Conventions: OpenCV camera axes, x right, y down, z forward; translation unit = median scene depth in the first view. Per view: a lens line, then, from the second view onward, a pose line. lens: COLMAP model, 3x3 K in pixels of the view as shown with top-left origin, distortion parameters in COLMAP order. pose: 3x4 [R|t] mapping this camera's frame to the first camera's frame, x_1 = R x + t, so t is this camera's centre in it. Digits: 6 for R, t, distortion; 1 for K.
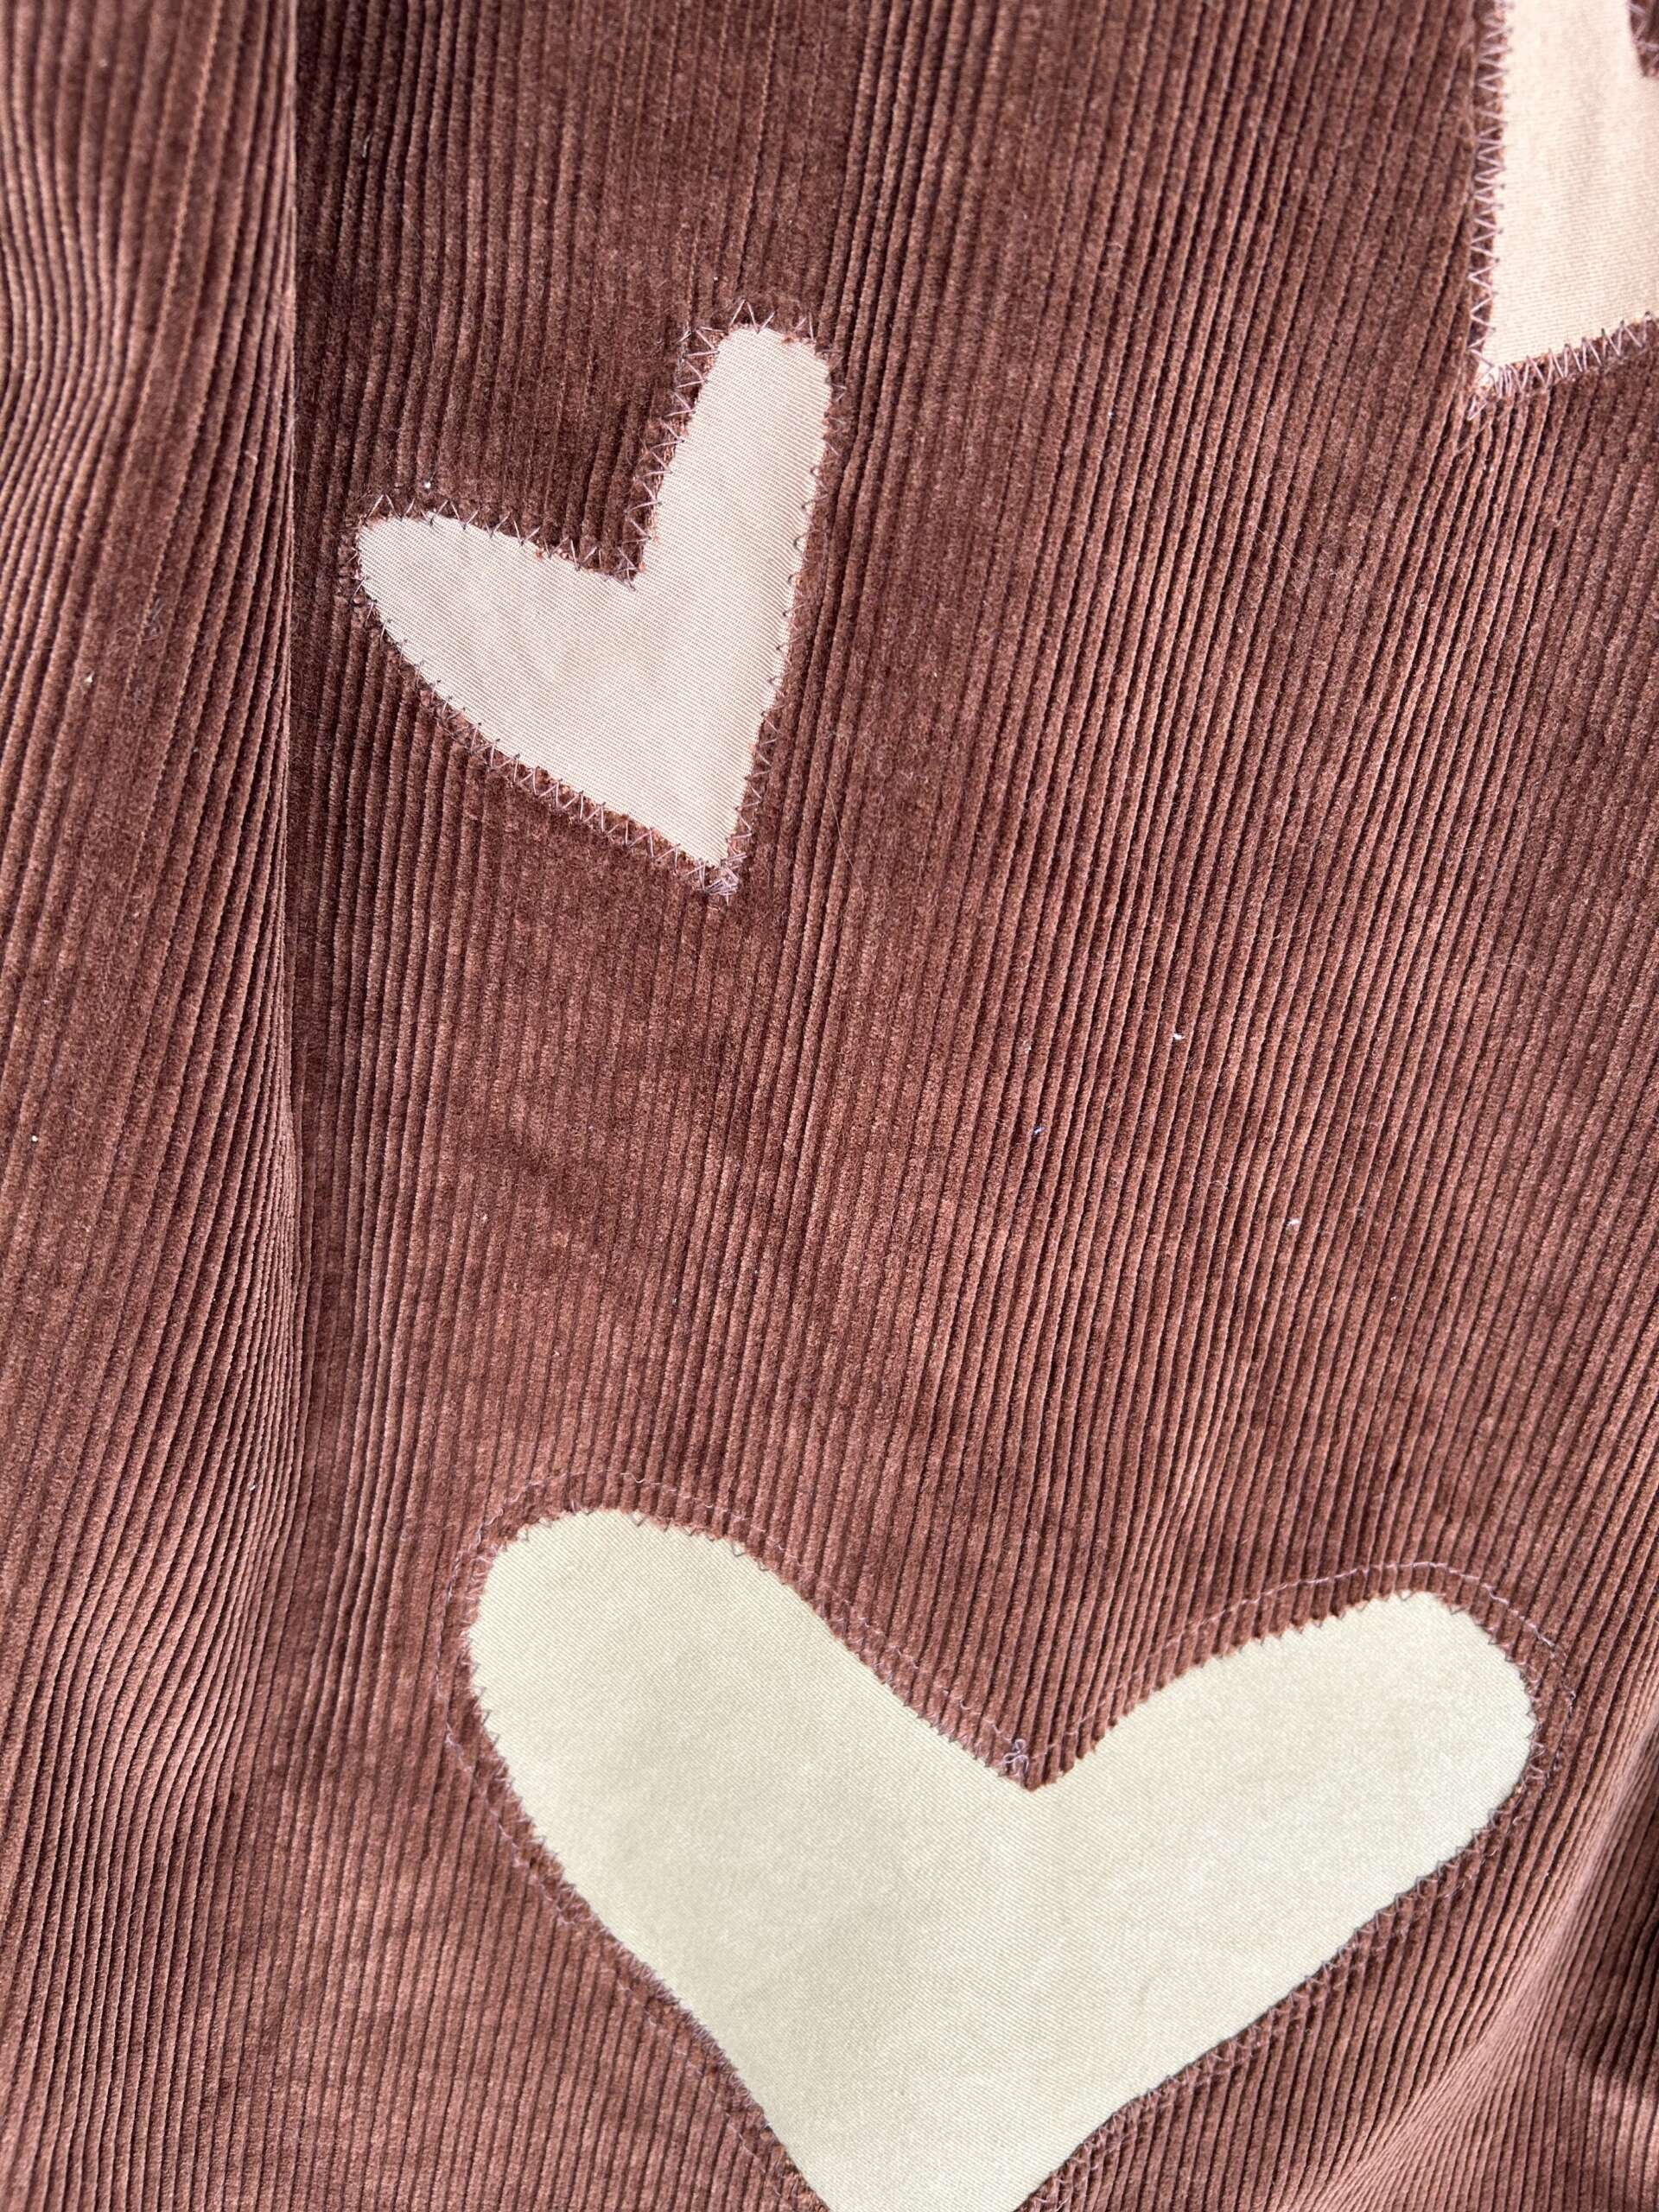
lens RADIAL K [[1695.7, 0, 791.7], [0, 1695.7, 1109.2], [0, 0, 1]] dist [0.004849, -0.050394]
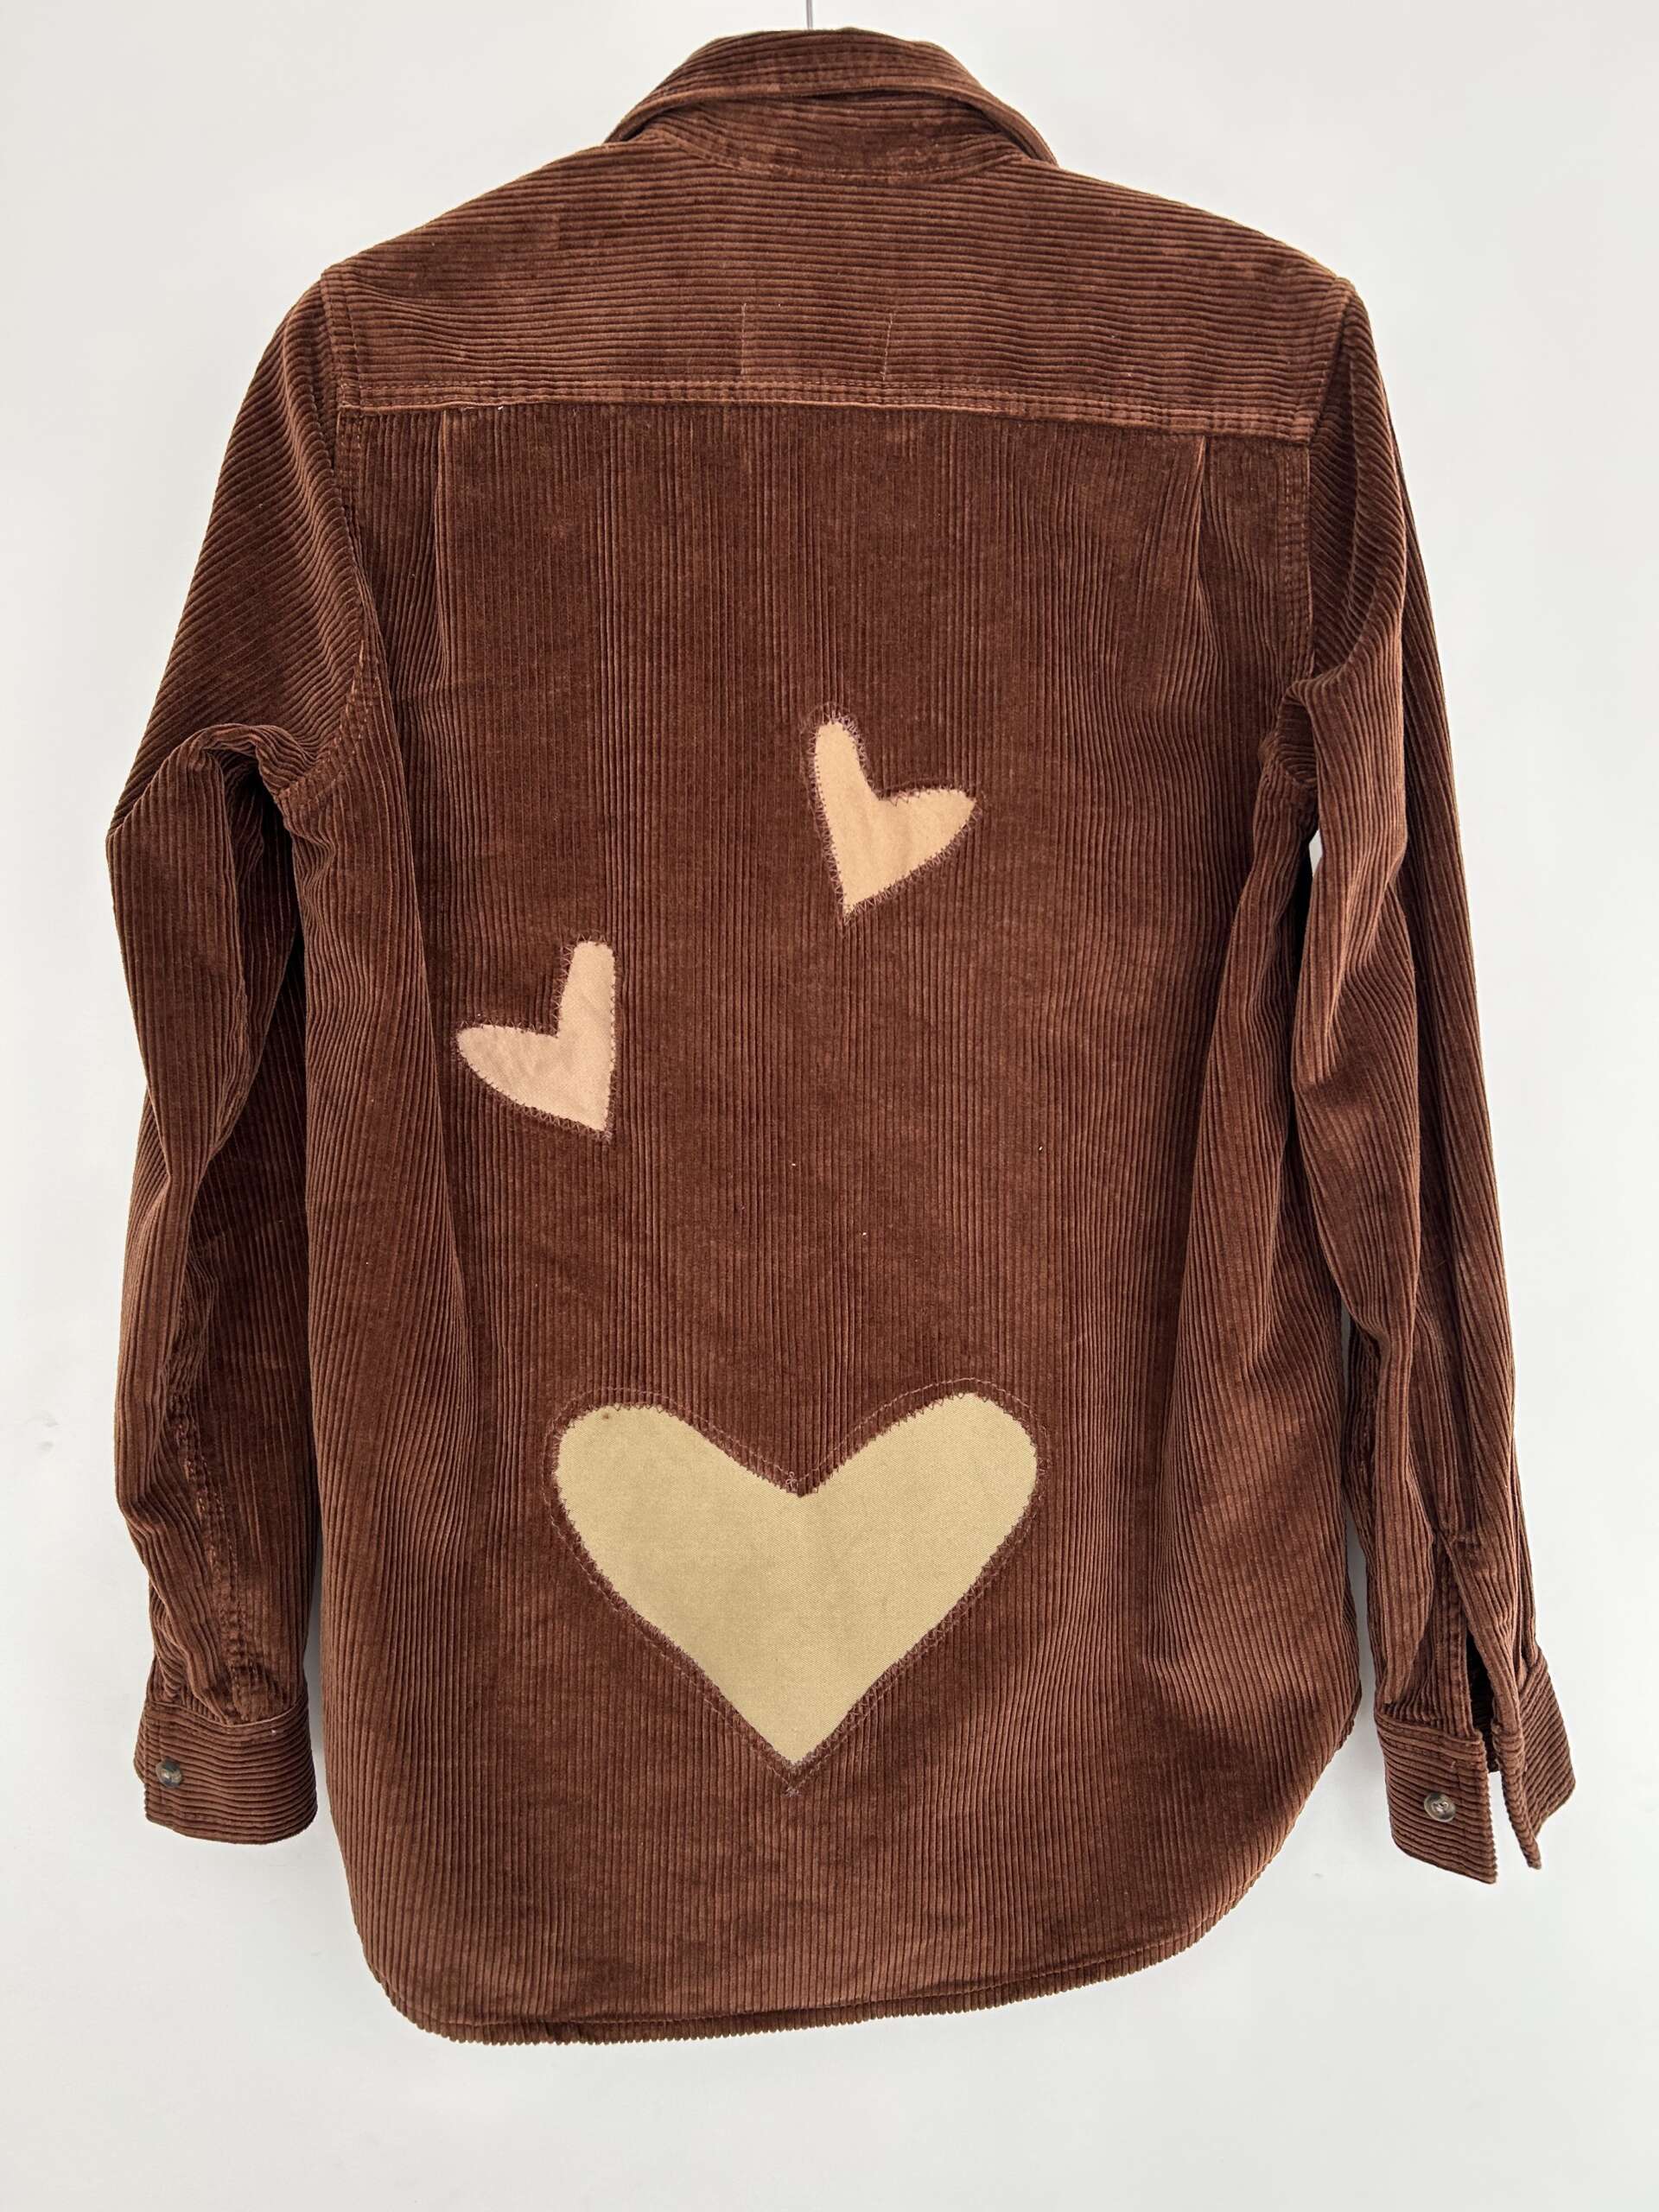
lens RADIAL K [[1695.7, 0, 833.6], [0, 1695.7, 1105.9], [0, 0, 1]] dist [0.004849, -0.050394]
pose [[0.983585, -0.179909, -0.013929, 0.333323], [0.170497, 0.951854, -0.254765, 0.524161], [0.059093, 0.248208, 0.966903, -1.461862]]
